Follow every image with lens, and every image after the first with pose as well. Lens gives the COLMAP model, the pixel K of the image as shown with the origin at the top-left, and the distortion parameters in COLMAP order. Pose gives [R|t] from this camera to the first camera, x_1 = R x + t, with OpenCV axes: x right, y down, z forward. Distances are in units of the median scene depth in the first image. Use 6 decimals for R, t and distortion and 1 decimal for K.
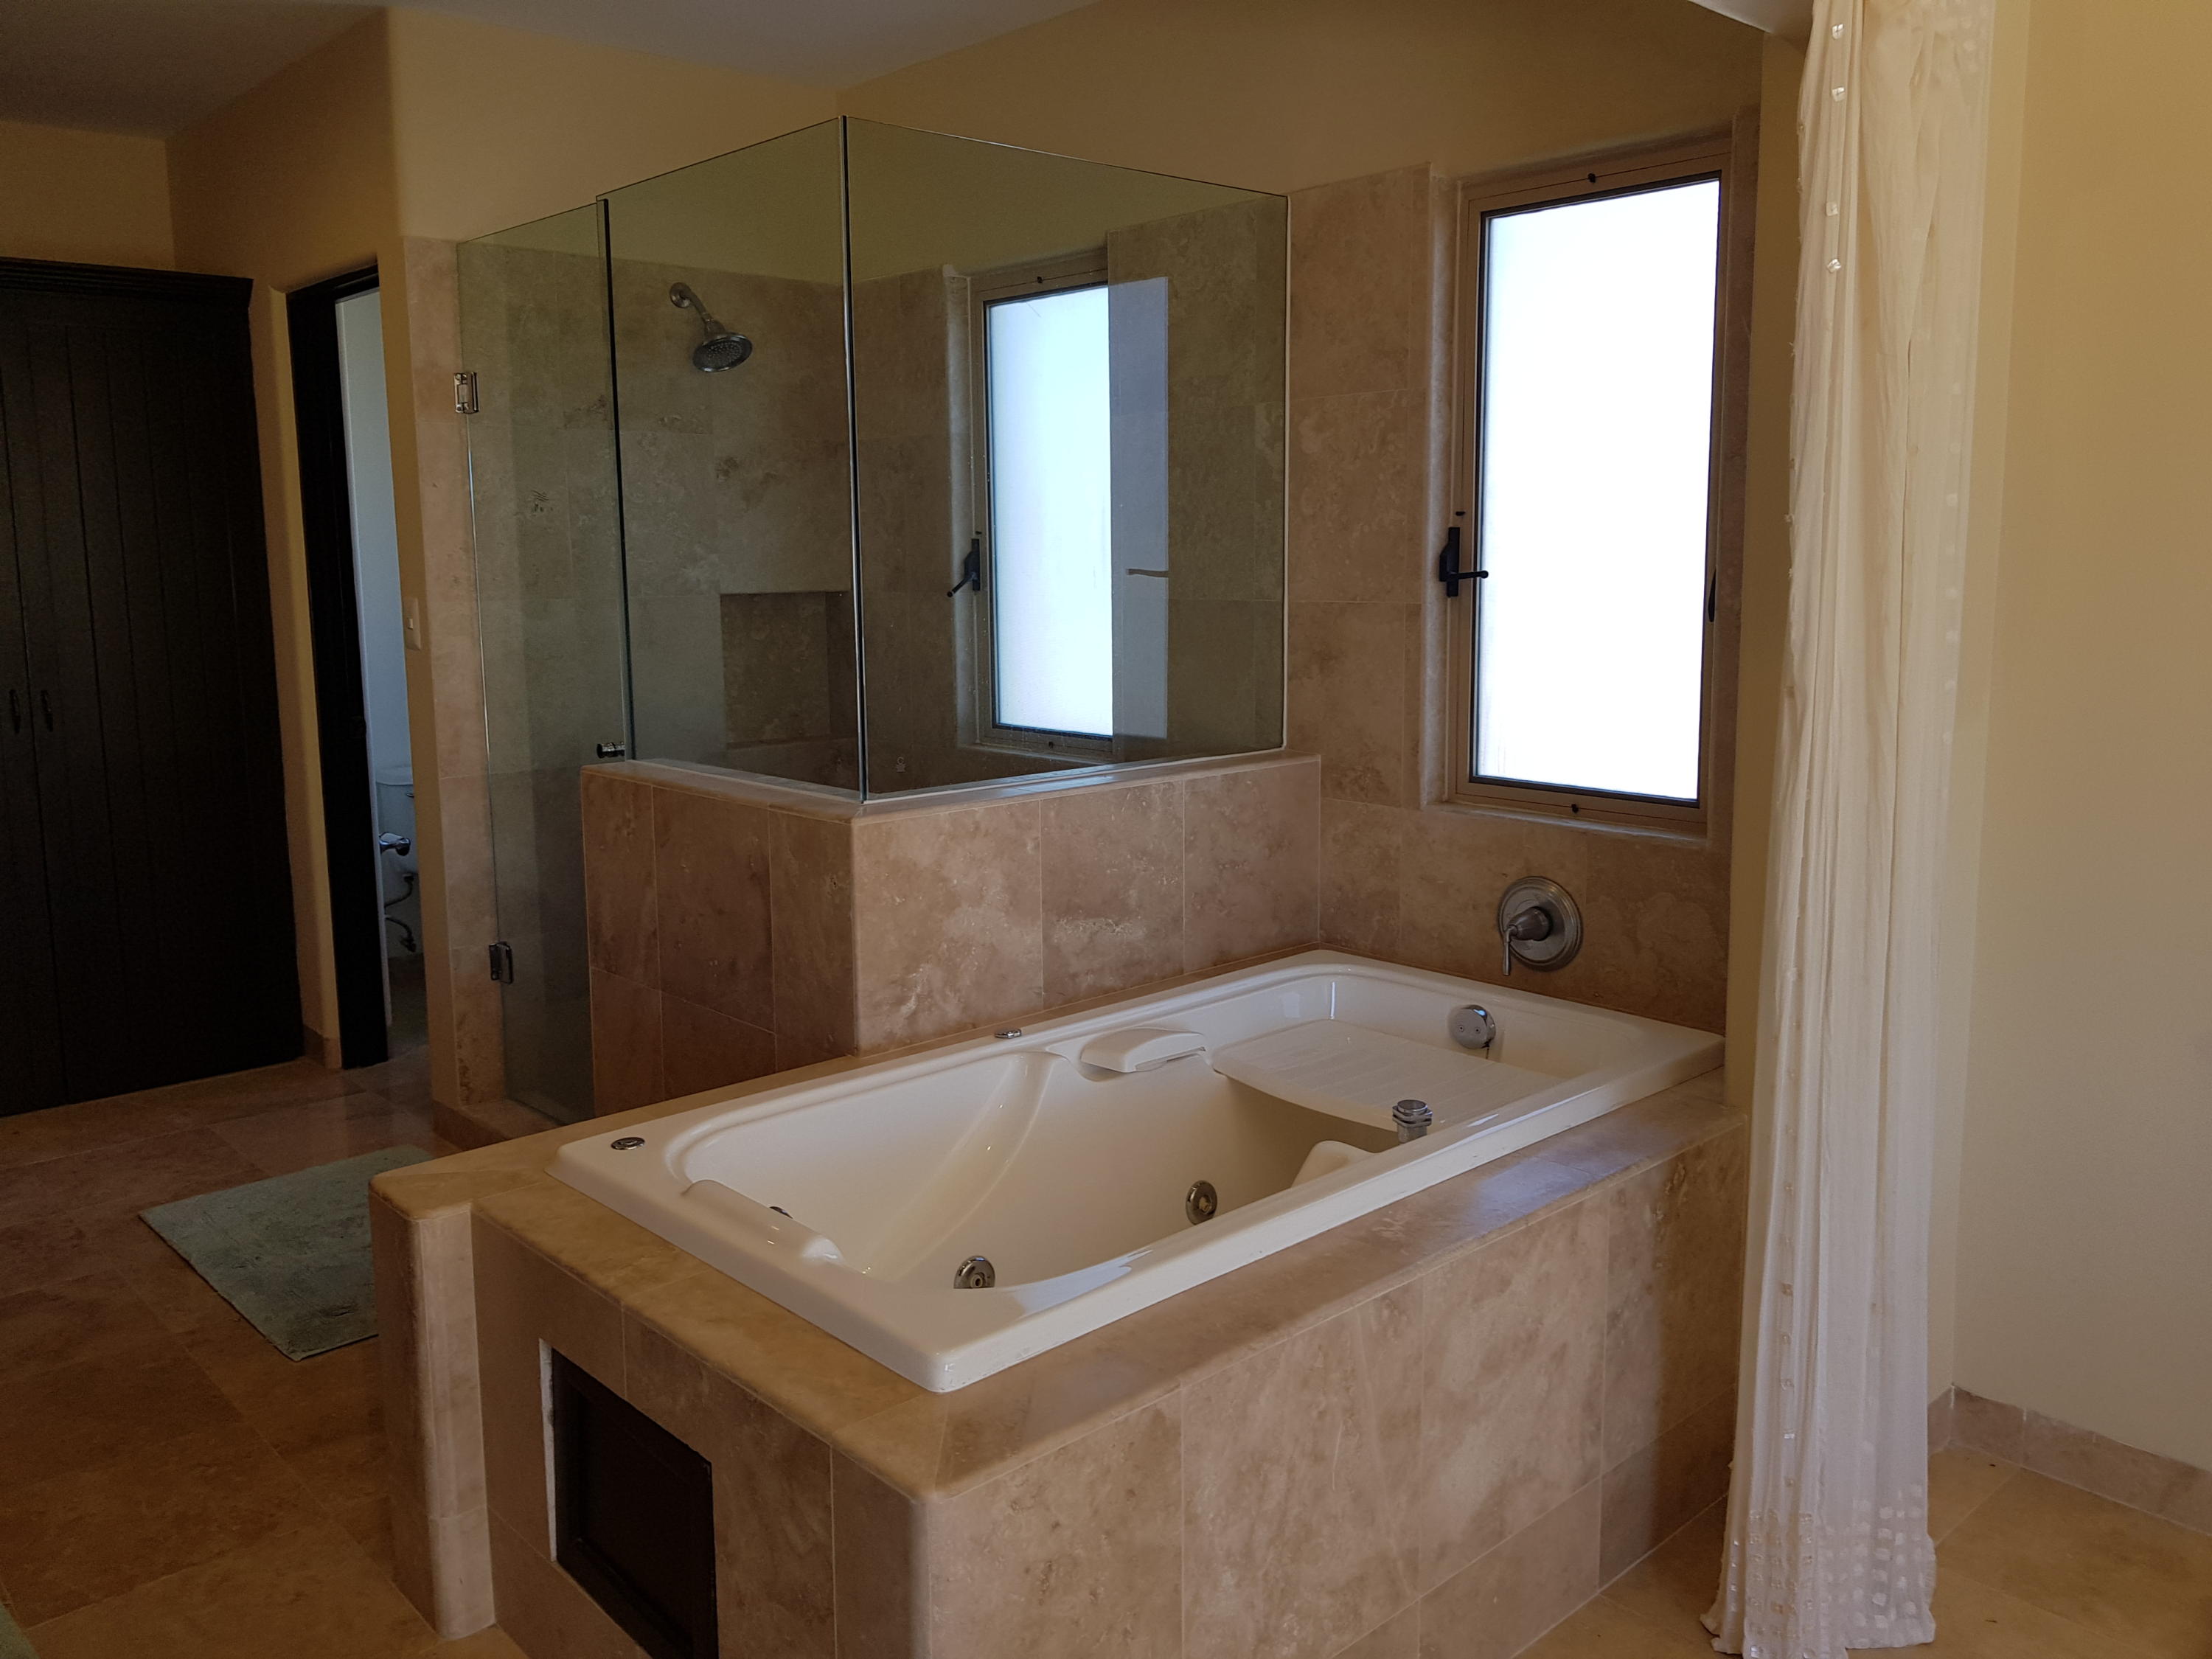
lens RADIAL K [[1735.3, 0, 1098.4], [0, 1735.3, 806.2], [0, 0, 1]] dist [0.066612, -0.096911]
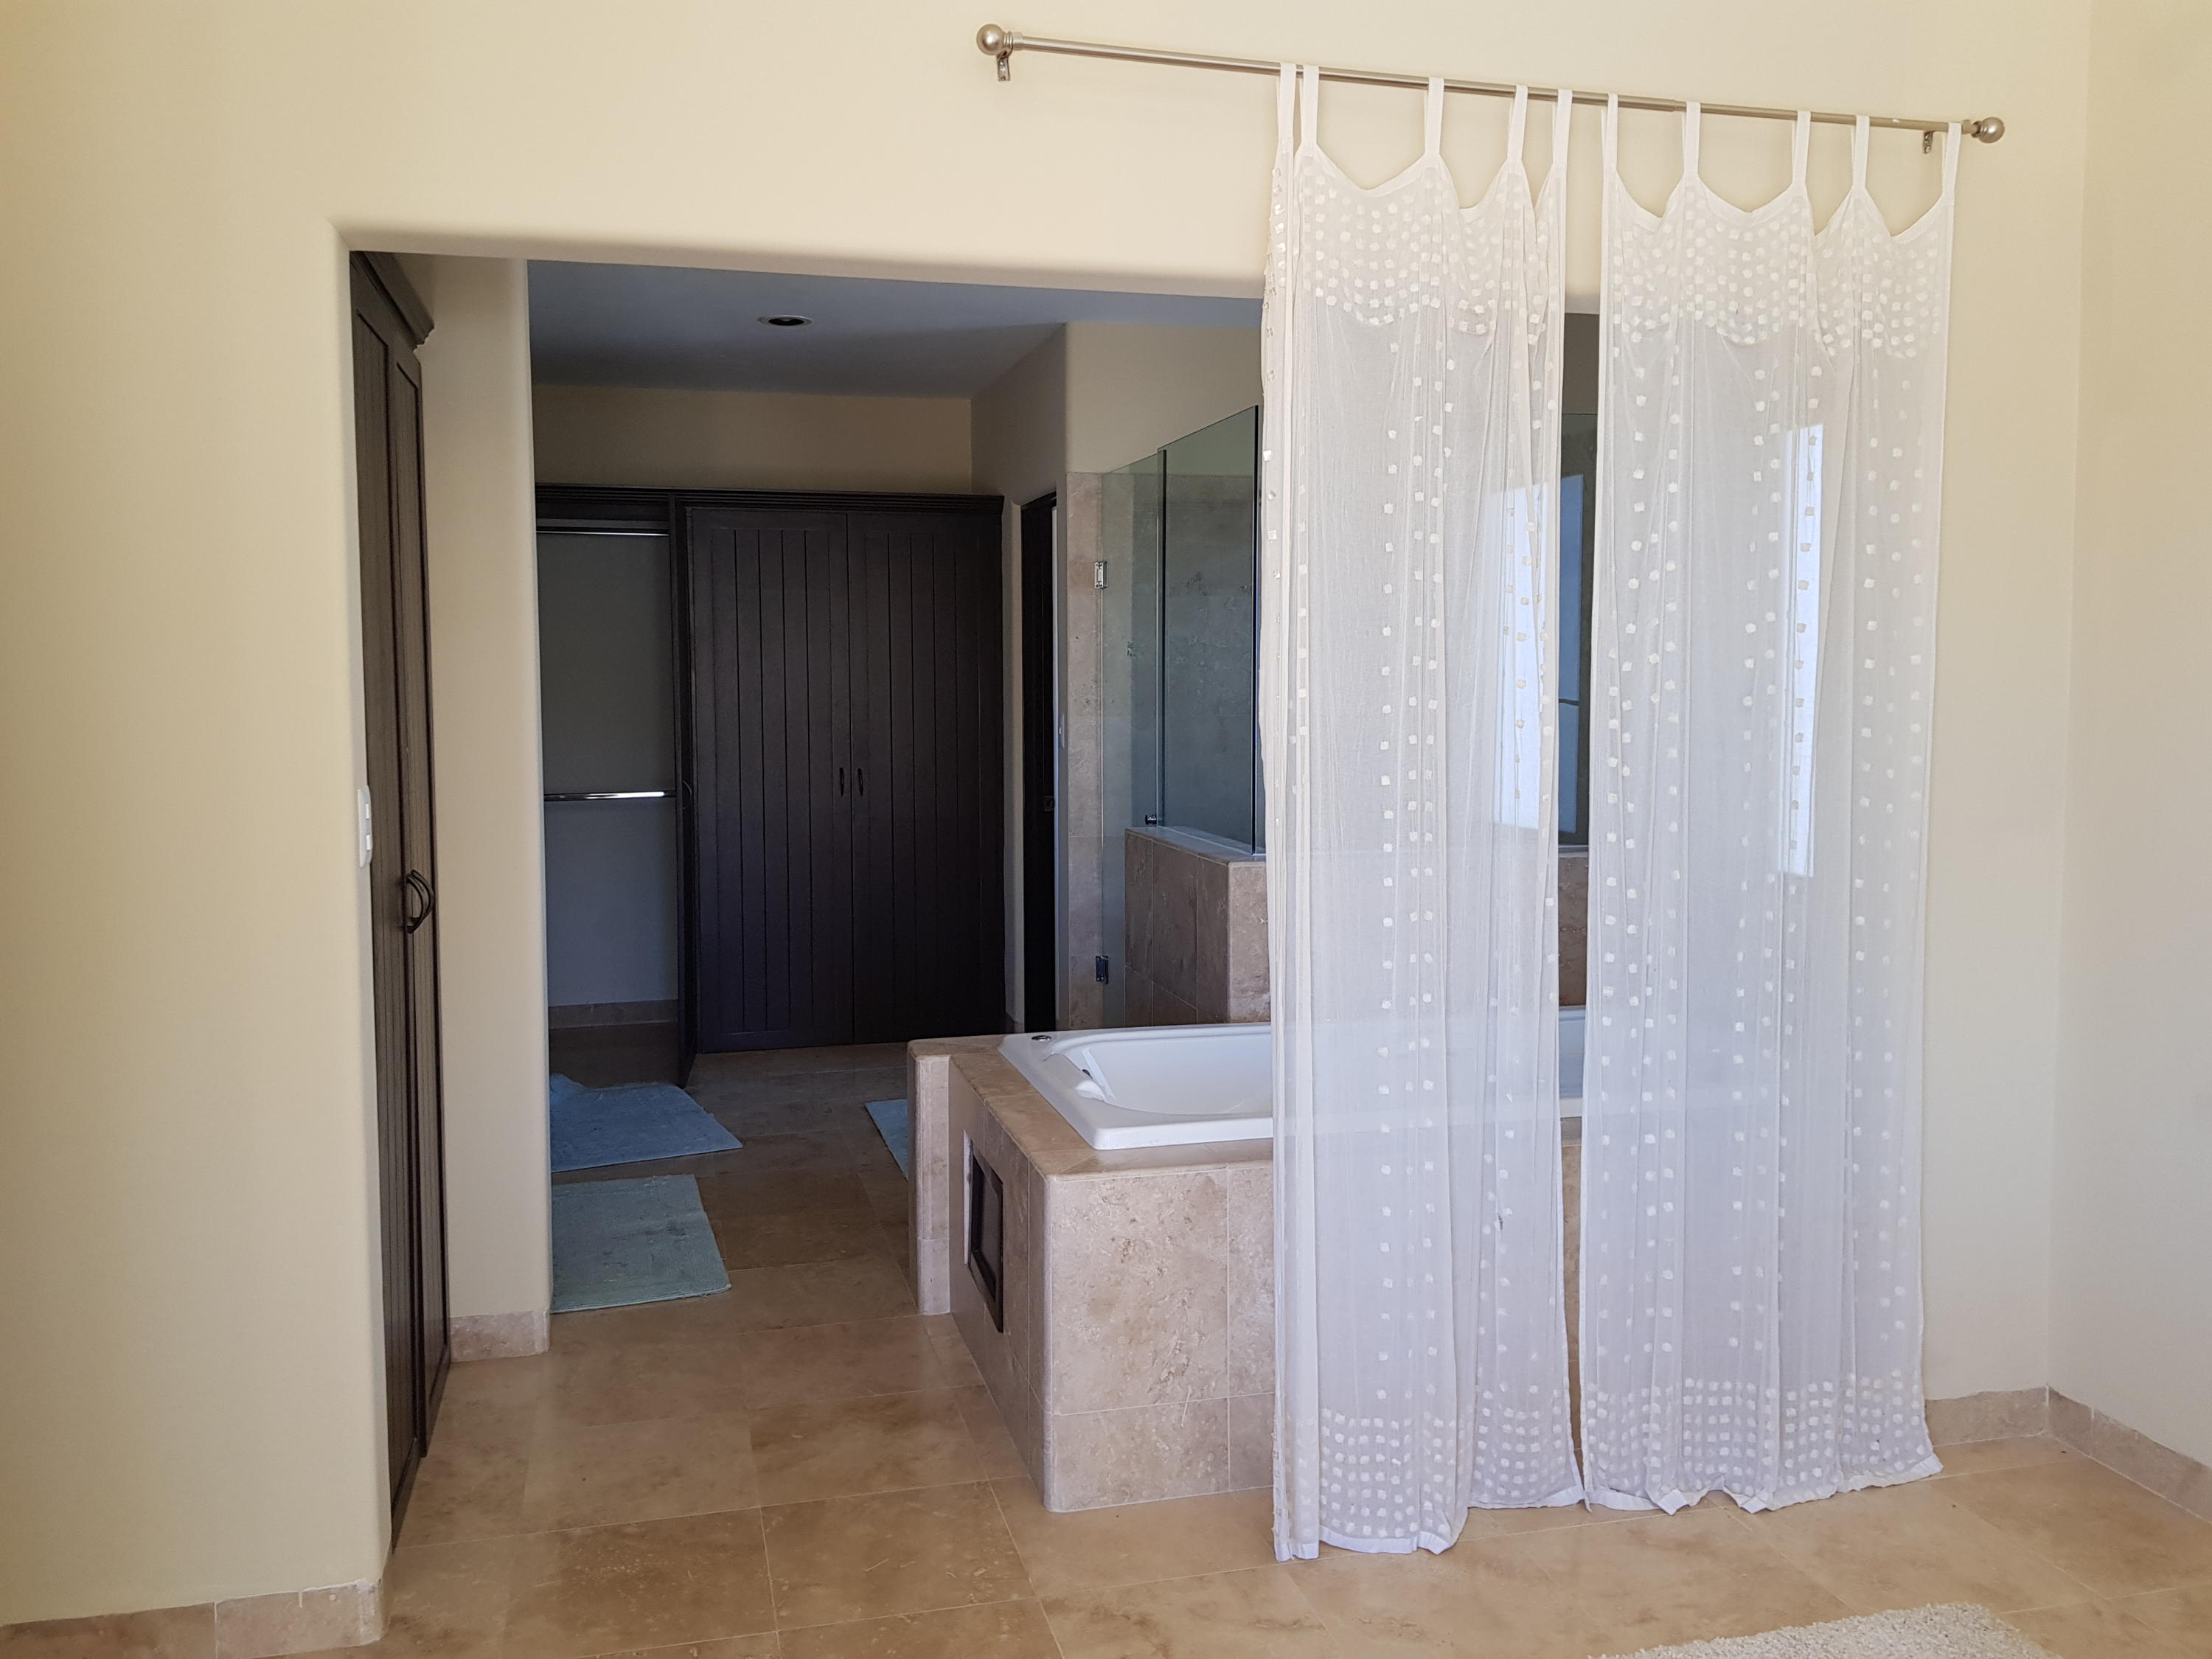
lens RADIAL K [[1735.3, 0, 1106.6], [0, 1735.3, 811.6], [0, 0, 1]] dist [0.066612, -0.096911]
pose [[0.889044, 0.042975, -0.455801, 0.438698], [-0.073039, 0.996147, -0.048542, 0.043605], [0.451959, 0.076448, 0.888757, -0.381221]]
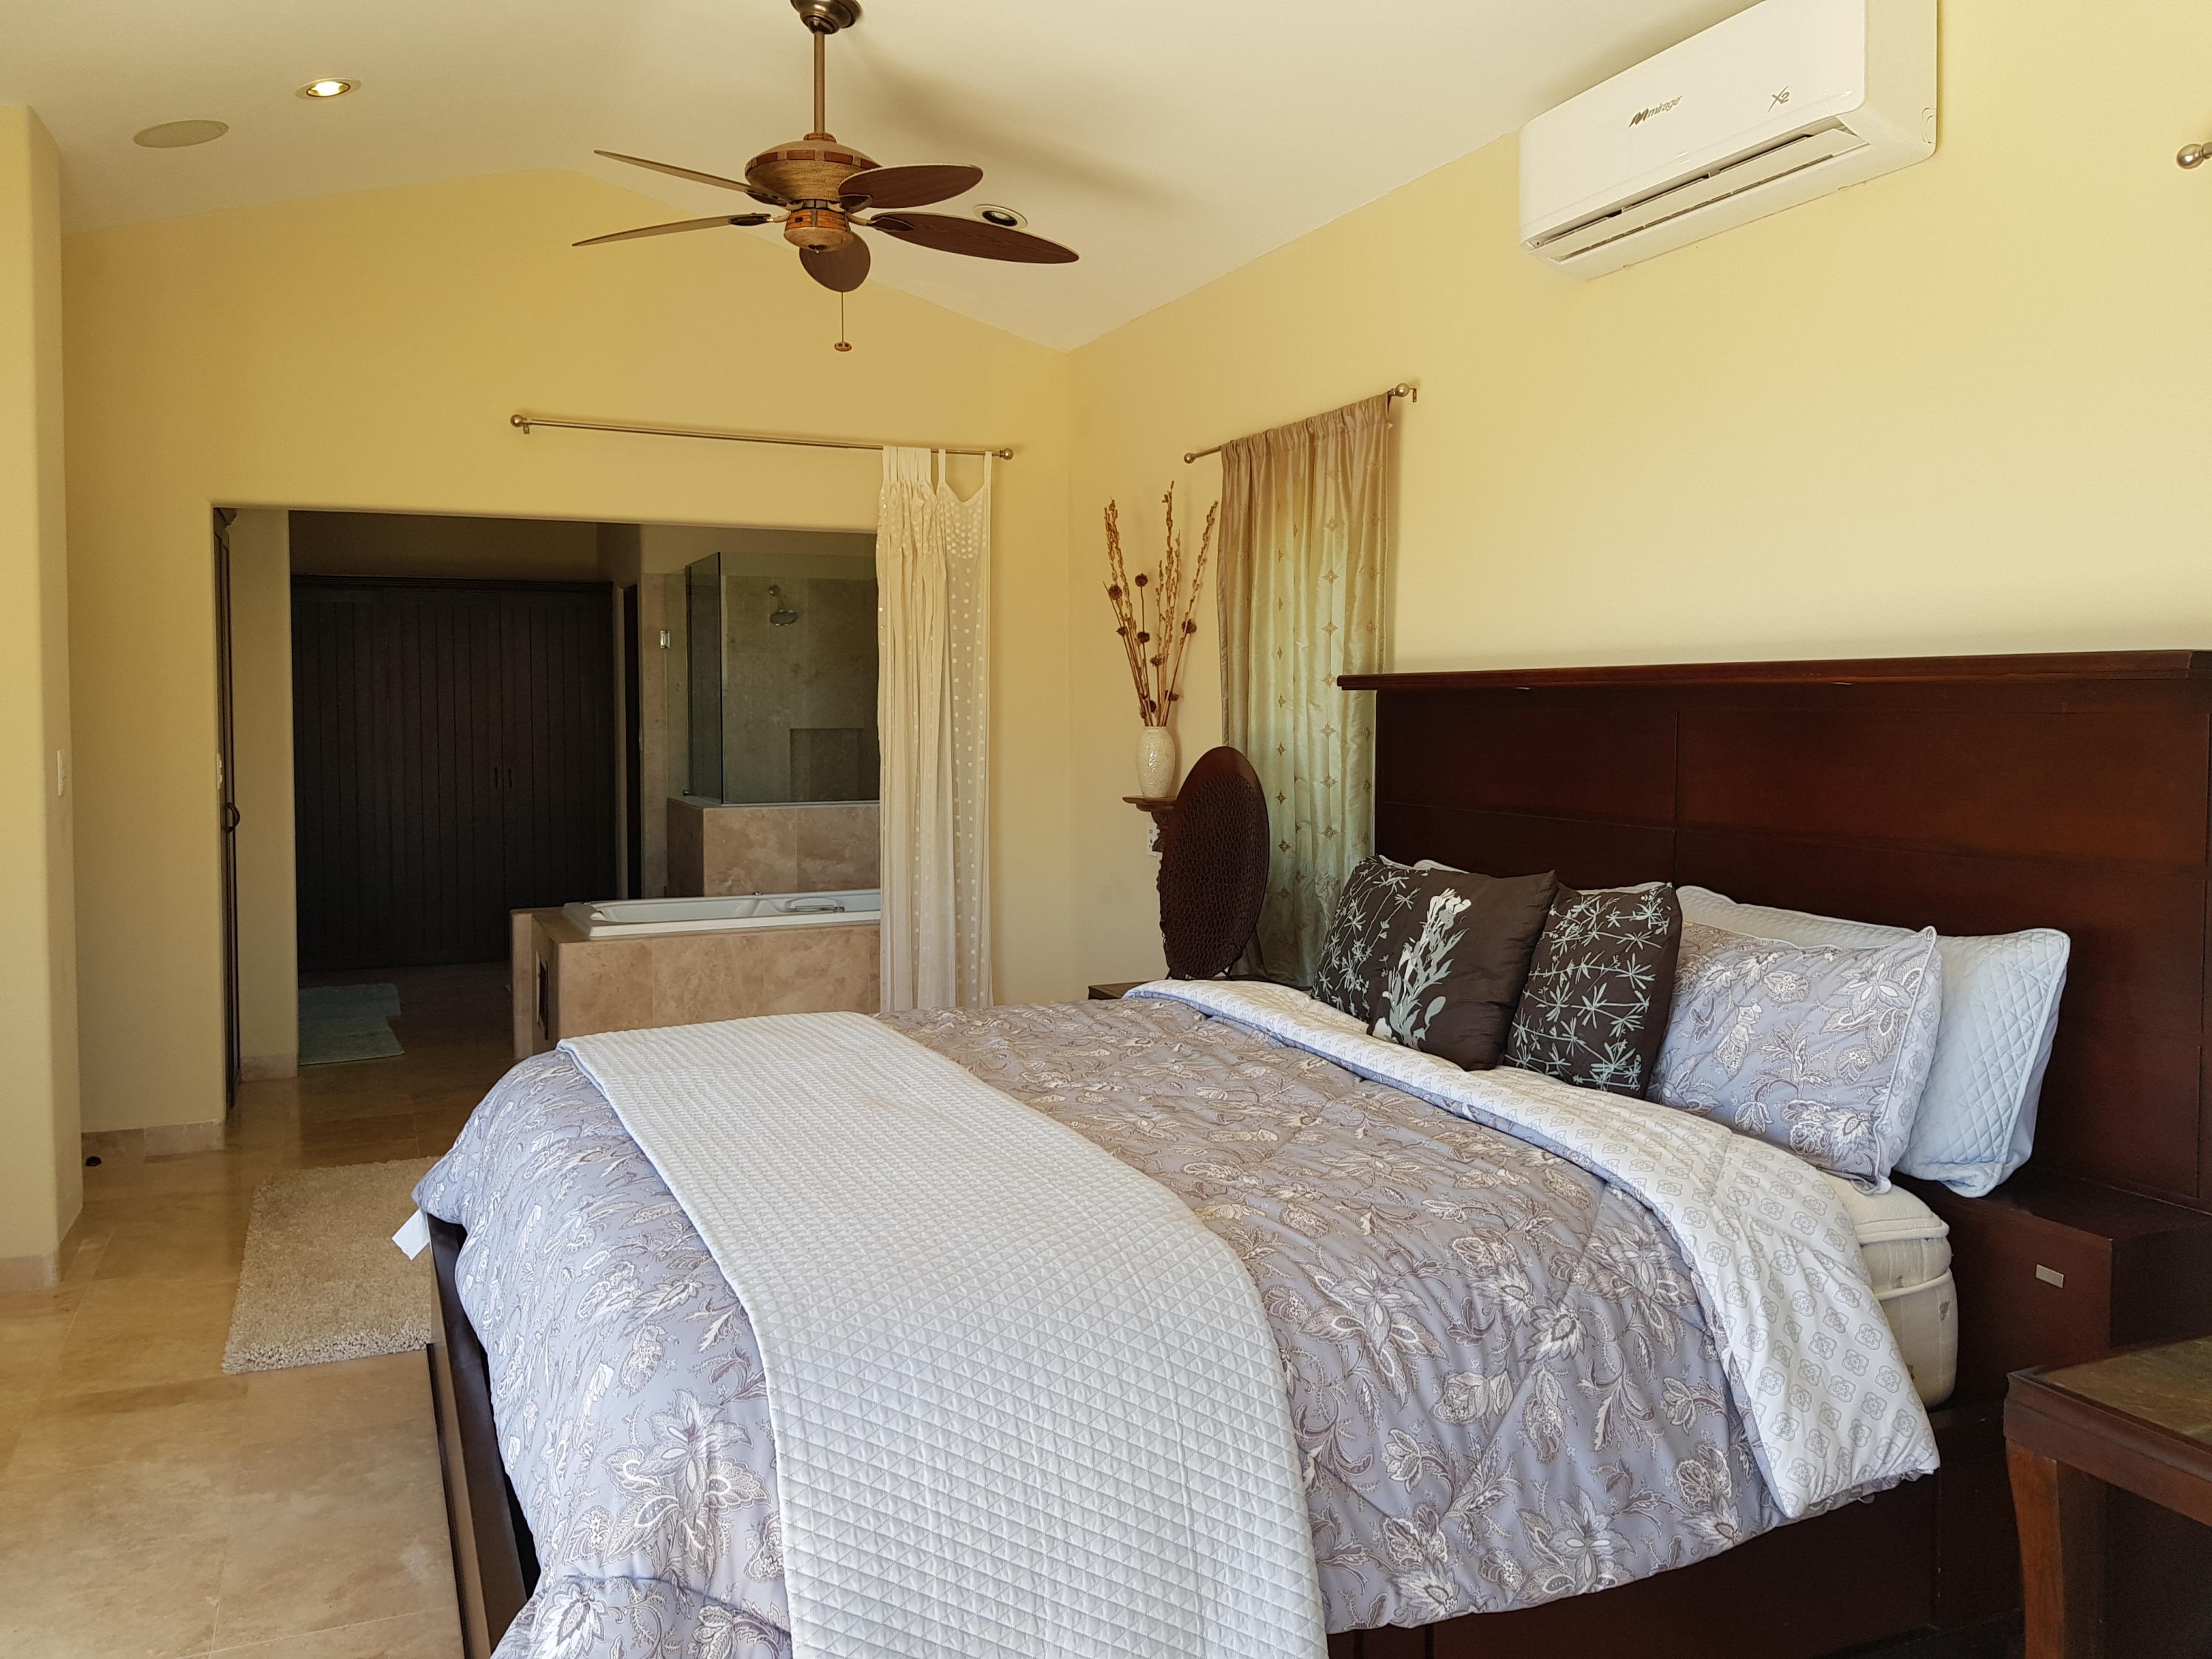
lens RADIAL K [[1735.3, 0, 1122.2], [0, 1735.3, 780.2], [0, 0, 1]] dist [0.066612, -0.096911]
pose [[0.949475, 0.017310, -0.313366, 1.279526], [-0.048932, 0.994432, -0.093329, 0.178671], [0.310006, 0.103947, 0.945035, -1.306608]]
